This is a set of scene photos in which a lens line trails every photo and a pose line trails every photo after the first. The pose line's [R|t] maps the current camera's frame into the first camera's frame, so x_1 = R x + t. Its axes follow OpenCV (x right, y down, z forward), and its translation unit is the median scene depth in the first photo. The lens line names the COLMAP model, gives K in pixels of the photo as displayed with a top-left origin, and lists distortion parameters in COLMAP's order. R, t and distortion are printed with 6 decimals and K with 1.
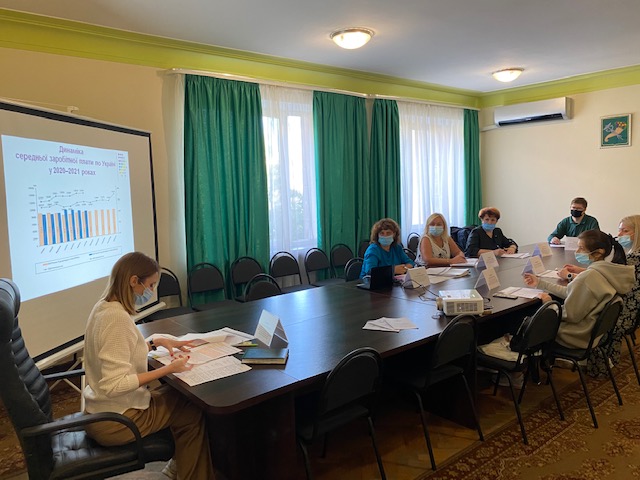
lens RADIAL K [[485.4, 0, 320.0], [0, 485.4, 240.0], [0, 0, 1]] dist [0.036643, -0.001780]
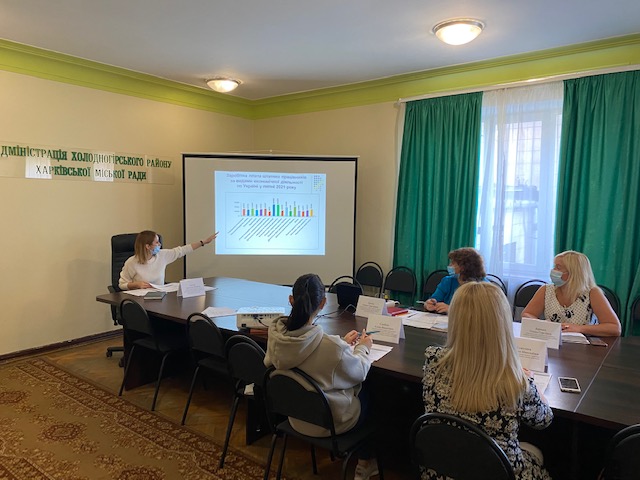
lens RADIAL K [[485.4, 0, 320.0], [0, 485.4, 240.0], [0, 0, 1]] dist [0.036643, -0.001780]
pose [[0.229074, 0.121617, -0.965782, 0.921316], [-0.122581, 0.987870, 0.095323, -0.111530], [0.965660, 0.096550, 0.241203, 0.607126]]
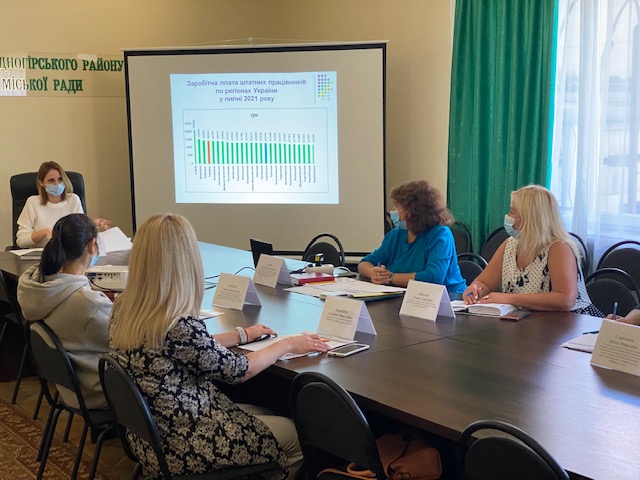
lens RADIAL K [[935.9, 0, 320.0], [0, 935.9, 240.0], [0, 0, 1]] dist [0.127294, -0.127144]
pose [[-0.049093, 0.170374, -0.984156, 1.224328], [-0.084780, 0.981077, 0.174070, -0.160196], [0.995189, 0.091983, -0.033720, 0.973162]]
